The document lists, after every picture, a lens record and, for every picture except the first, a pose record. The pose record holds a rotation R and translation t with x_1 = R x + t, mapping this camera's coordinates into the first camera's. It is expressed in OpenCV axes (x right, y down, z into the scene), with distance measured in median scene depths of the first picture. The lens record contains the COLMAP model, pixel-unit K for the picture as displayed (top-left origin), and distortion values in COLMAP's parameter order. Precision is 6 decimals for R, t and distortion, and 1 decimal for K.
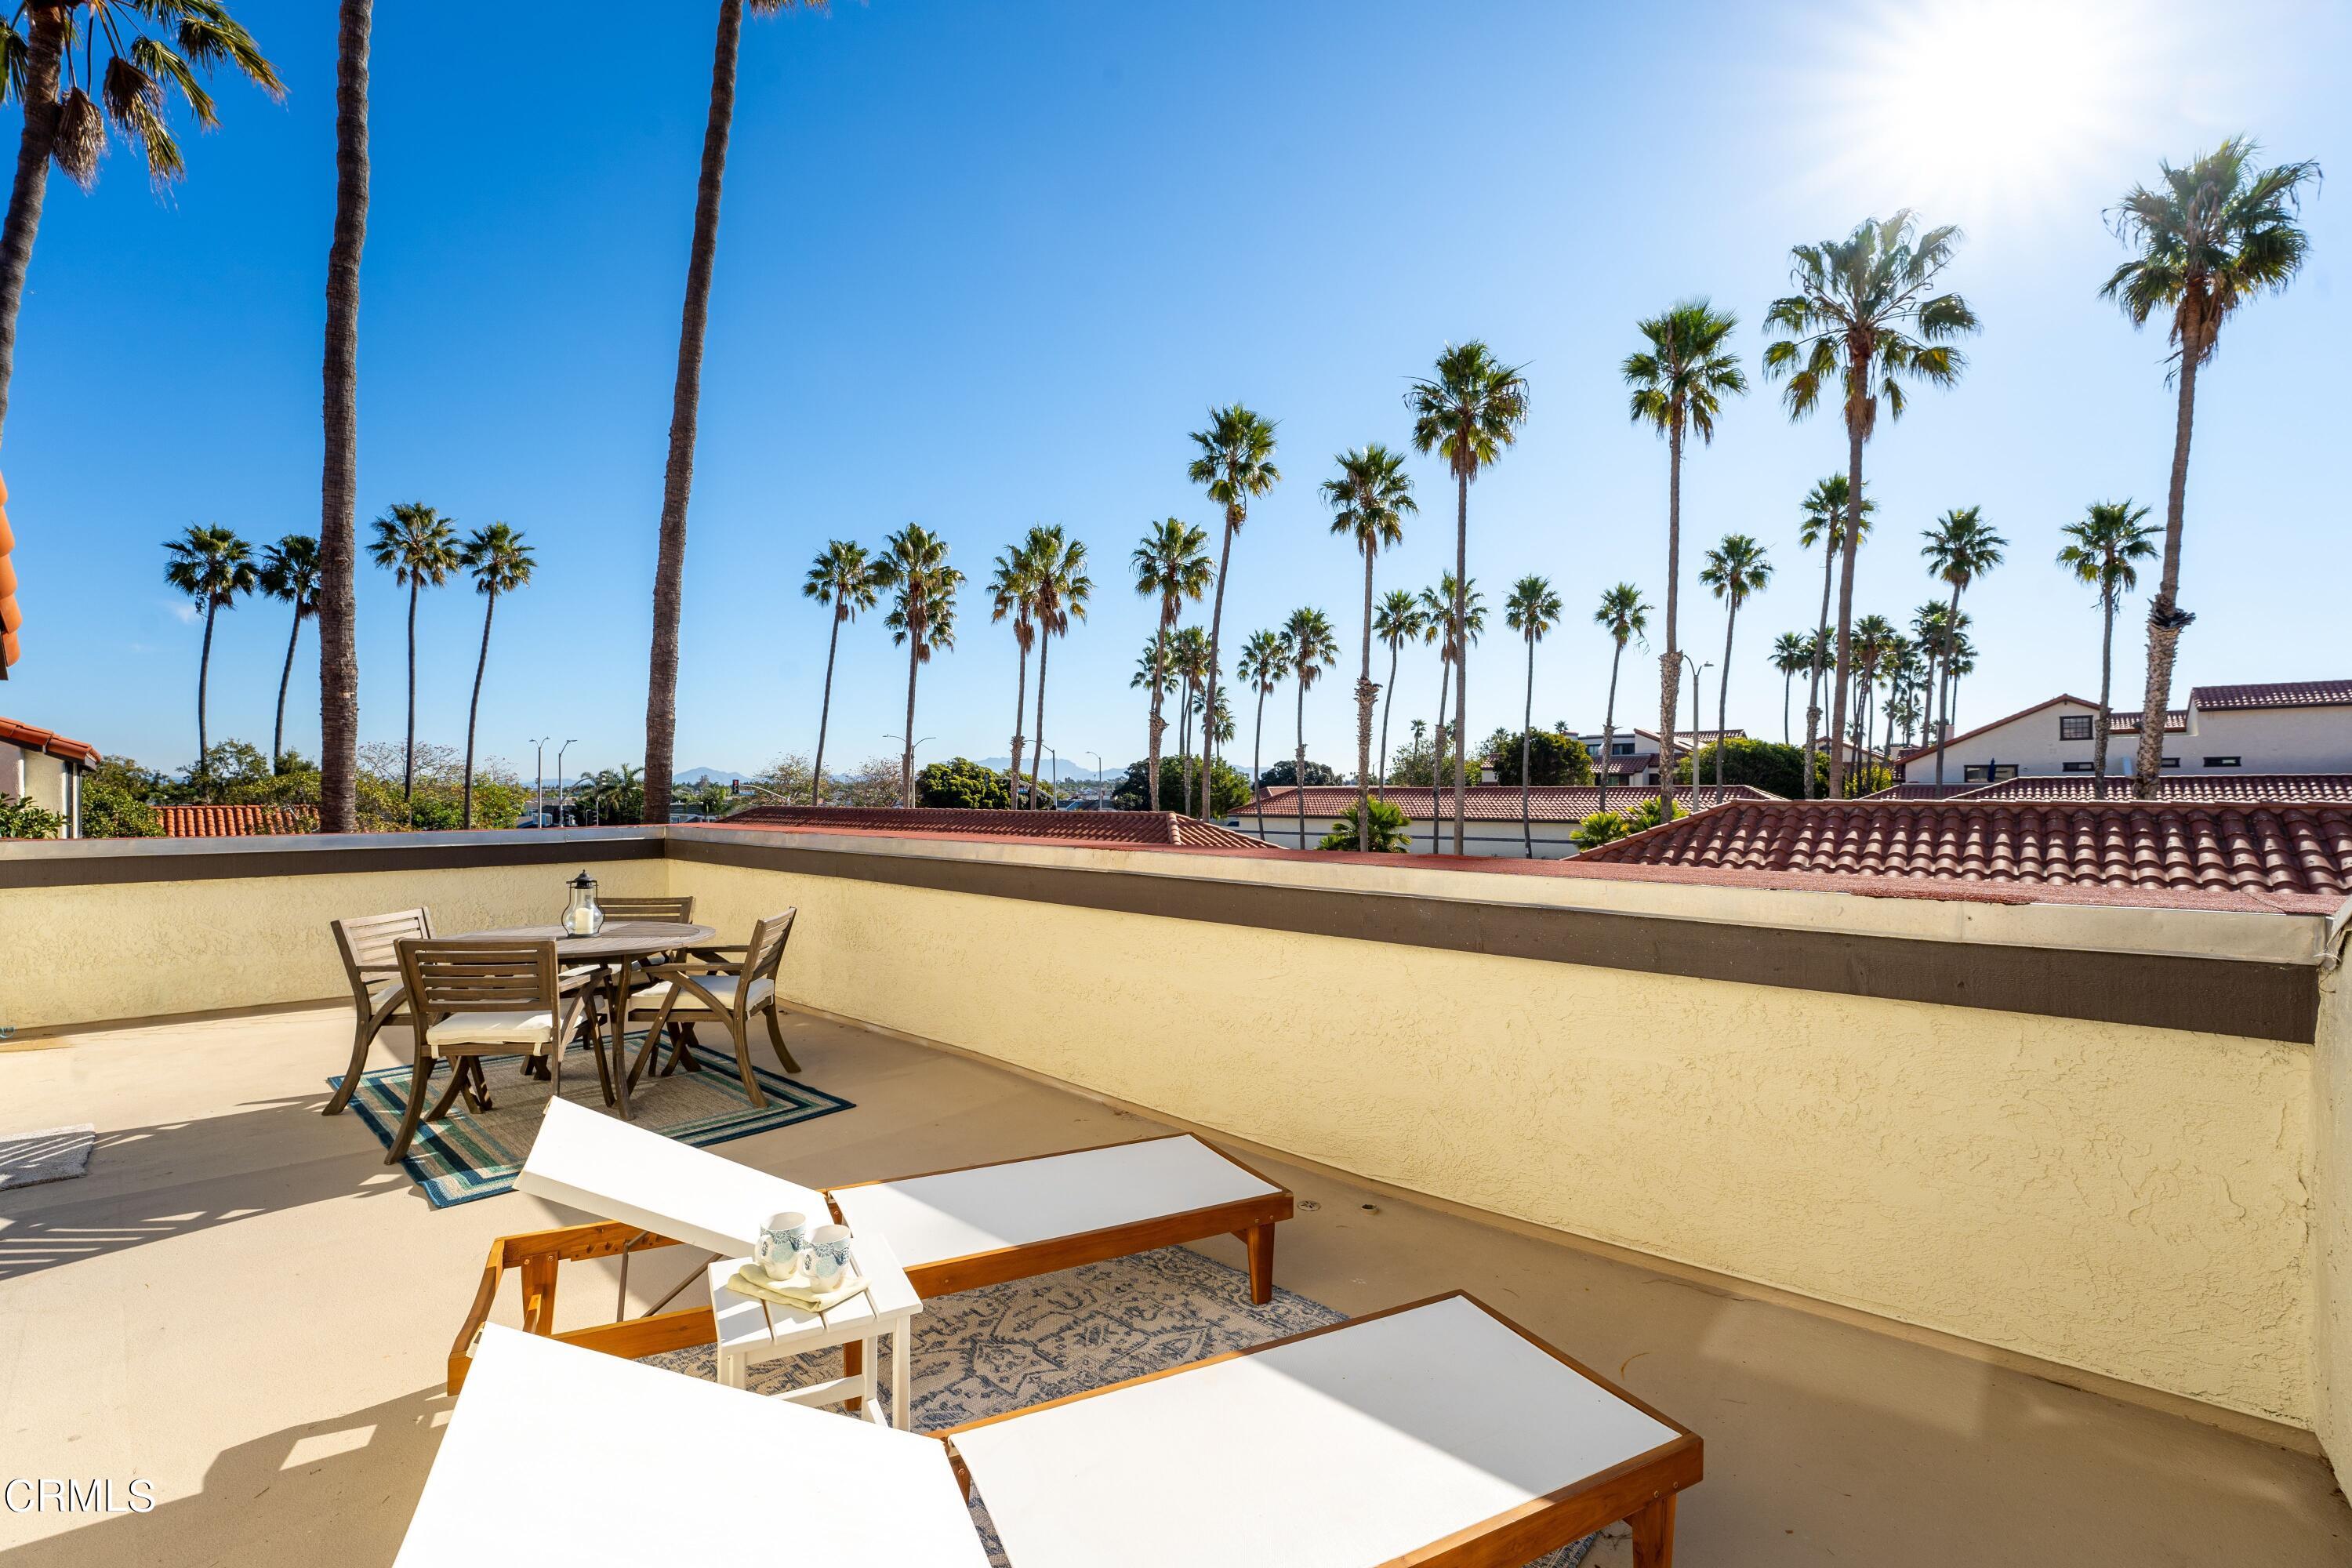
lens RADIAL K [[972.7, 0, 1169.8], [0, 972.7, 789.8], [0, 0, 1]] dist [-0.033924, 0.005116]
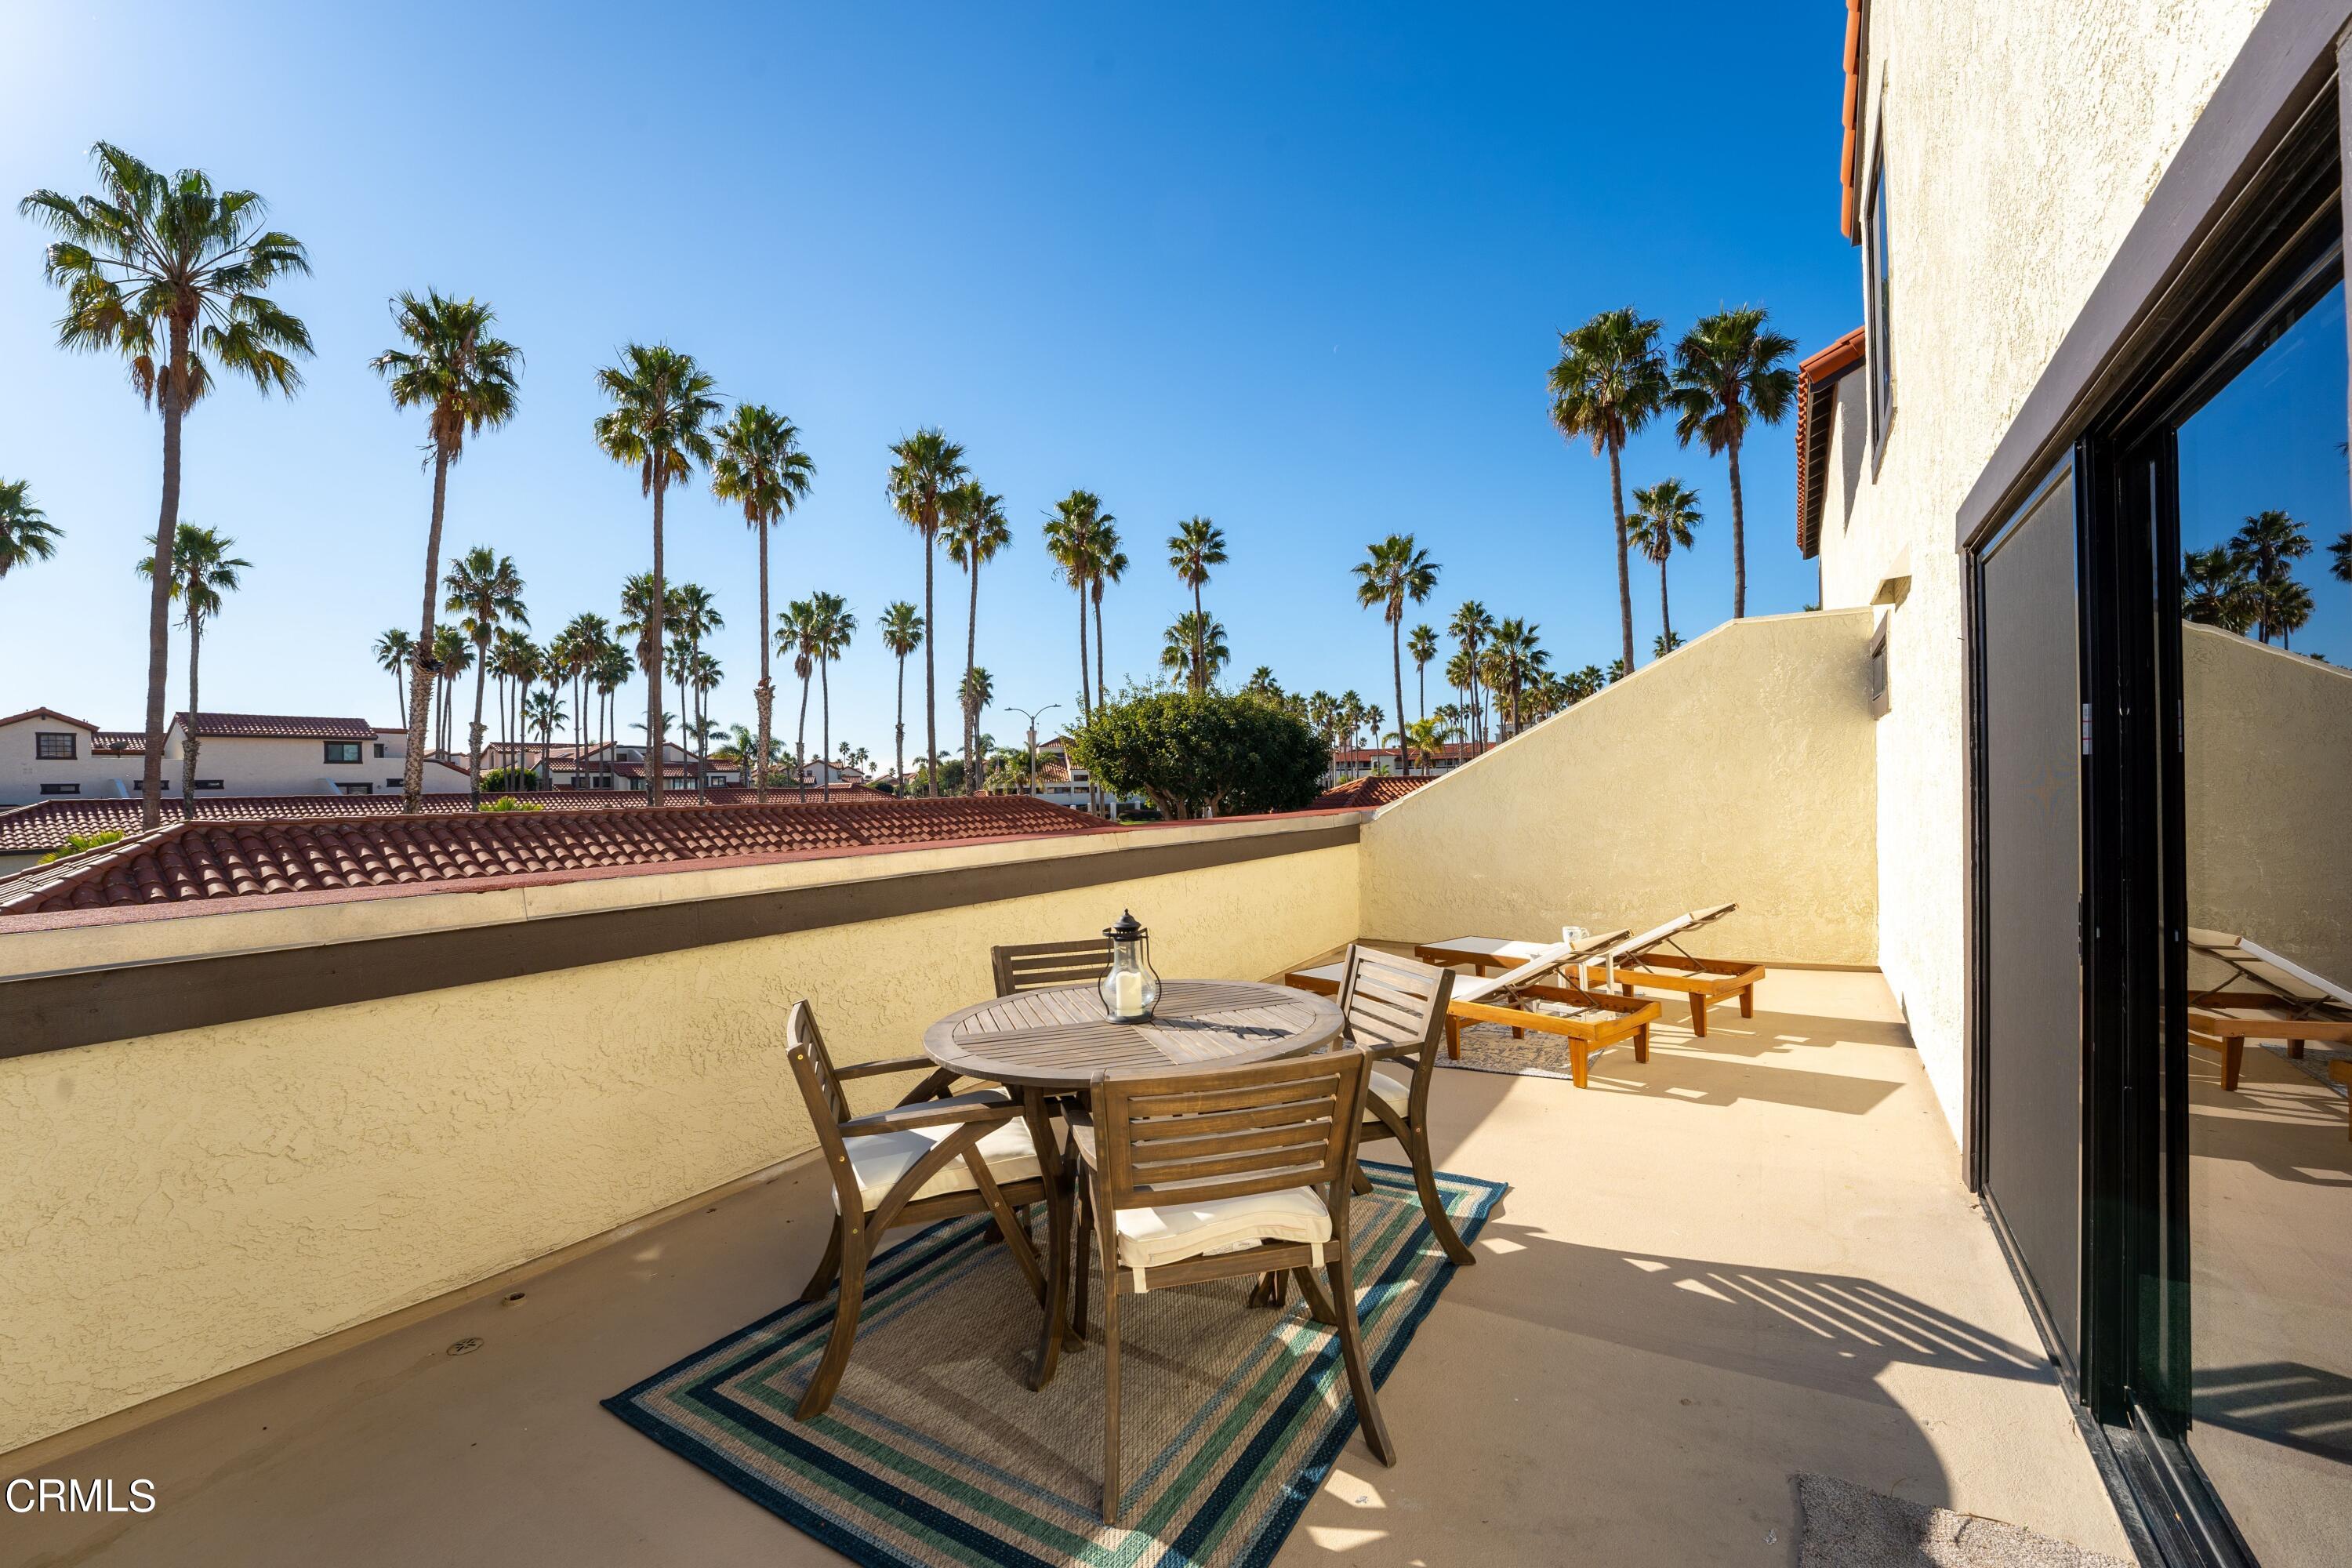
lens RADIAL K [[972.7, 0, 1169.8], [0, 972.7, 789.8], [0, 0, 1]] dist [-0.033924, 0.005116]
pose [[-0.162892, 0.003582, 0.986637, -0.308226], [0.022096, 0.999756, 0.000018, 0.002004], [-0.986396, 0.021804, -0.162931, 0.270386]]
